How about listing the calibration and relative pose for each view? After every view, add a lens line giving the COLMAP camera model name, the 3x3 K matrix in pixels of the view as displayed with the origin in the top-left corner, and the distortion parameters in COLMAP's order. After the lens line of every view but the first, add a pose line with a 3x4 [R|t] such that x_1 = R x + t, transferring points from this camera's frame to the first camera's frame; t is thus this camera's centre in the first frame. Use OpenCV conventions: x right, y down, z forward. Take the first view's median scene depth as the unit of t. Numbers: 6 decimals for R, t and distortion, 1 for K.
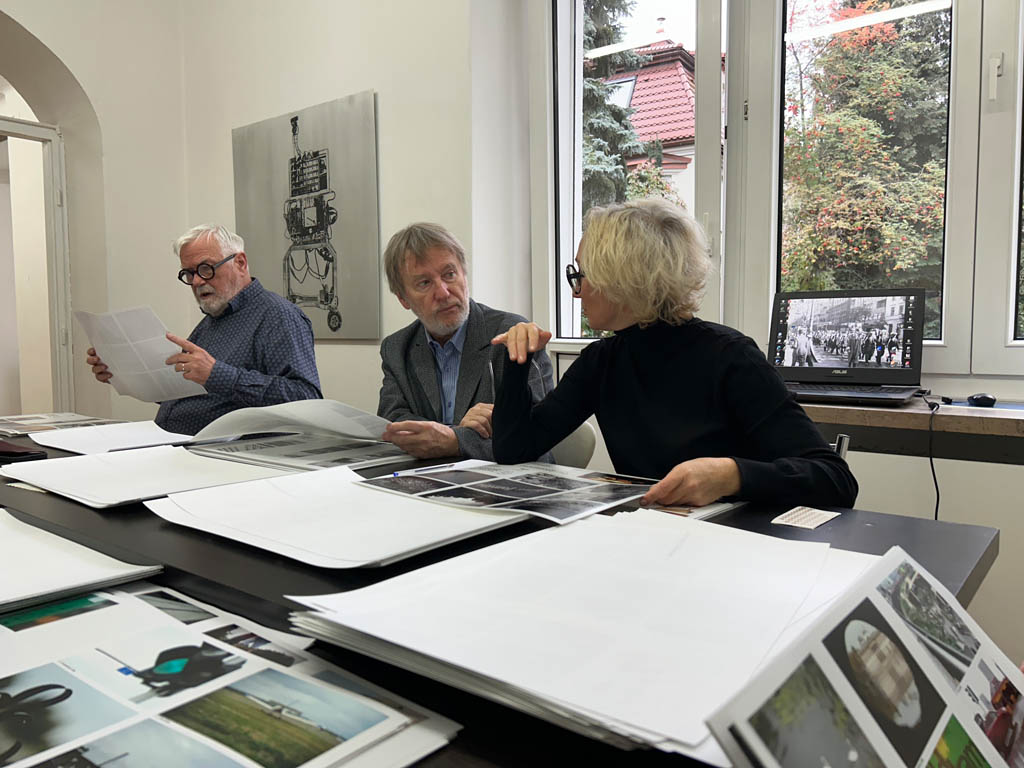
lens RADIAL K [[765.0, 0, 517.5], [0, 765.0, 380.4], [0, 0, 1]] dist [0.045137, -0.047345]
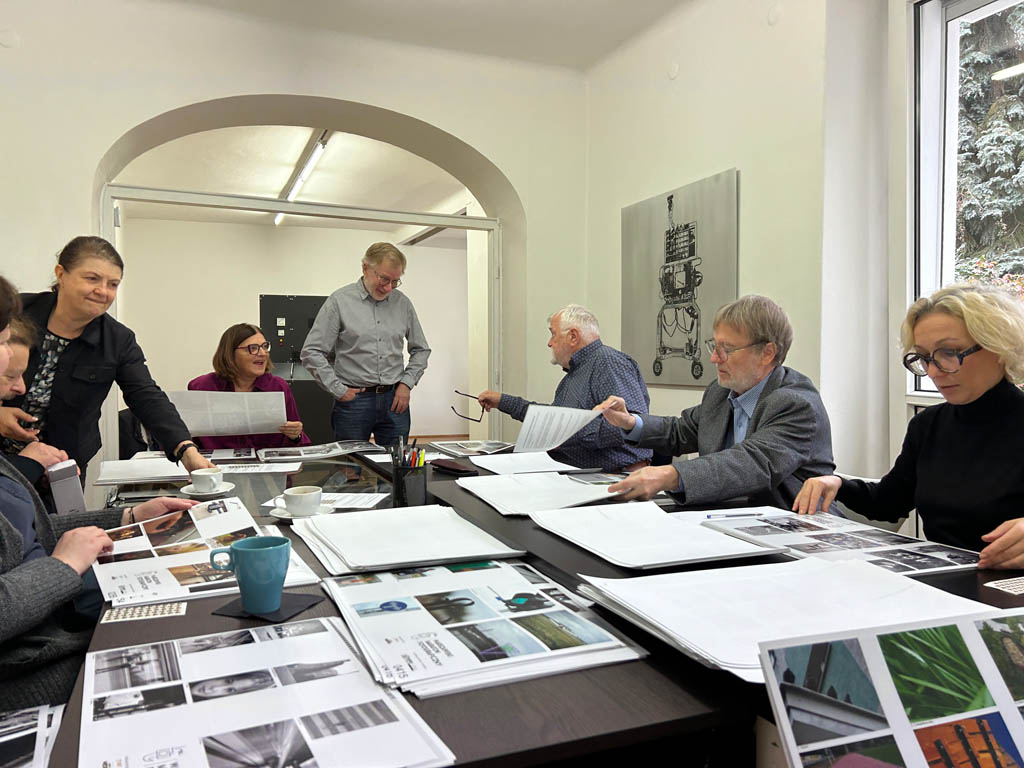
lens RADIAL K [[765.0, 0, 507.5], [0, 765.0, 388.8], [0, 0, 1]] dist [0.045137, -0.047345]
pose [[0.865442, 0.022176, -0.500518, 0.095548], [-0.033640, 0.999337, -0.013890, -0.026217], [0.499878, 0.028858, 0.865615, -0.138748]]
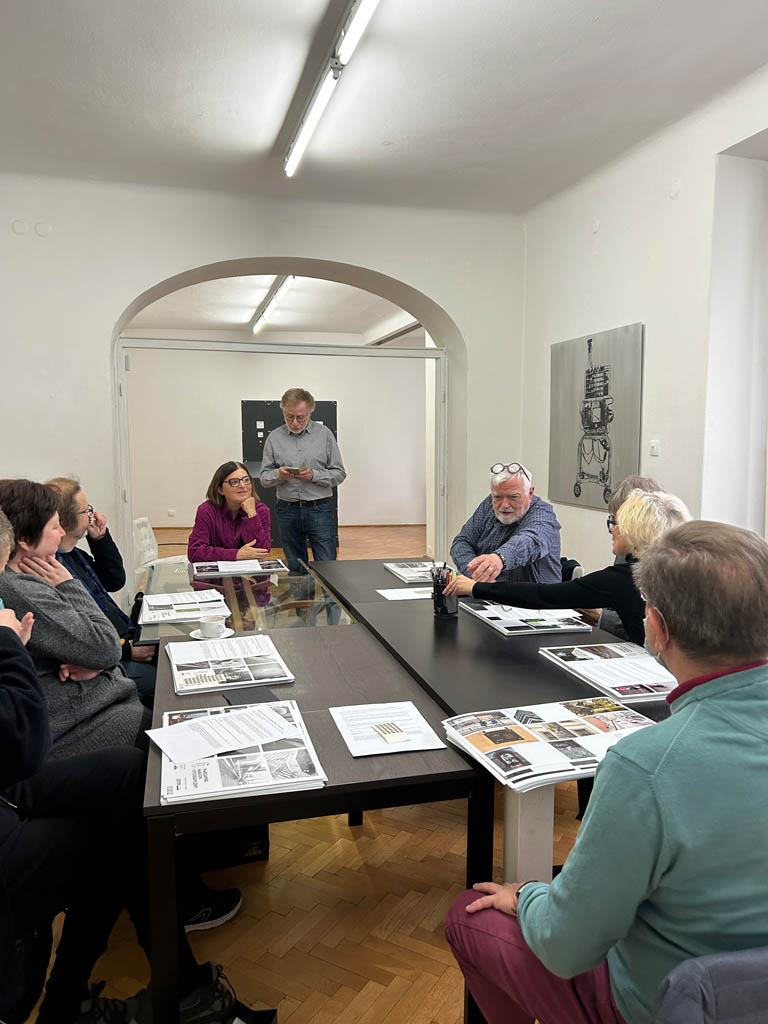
lens RADIAL K [[765.0, 0, 384.1], [0, 765.0, 515.3], [0, 0, 1]] dist [0.045137, -0.047345]
pose [[0.792468, 0.065665, -0.606368, 0.275184], [-0.035773, 0.997480, 0.061268, -0.118666], [0.608863, -0.026862, 0.792820, -0.297267]]
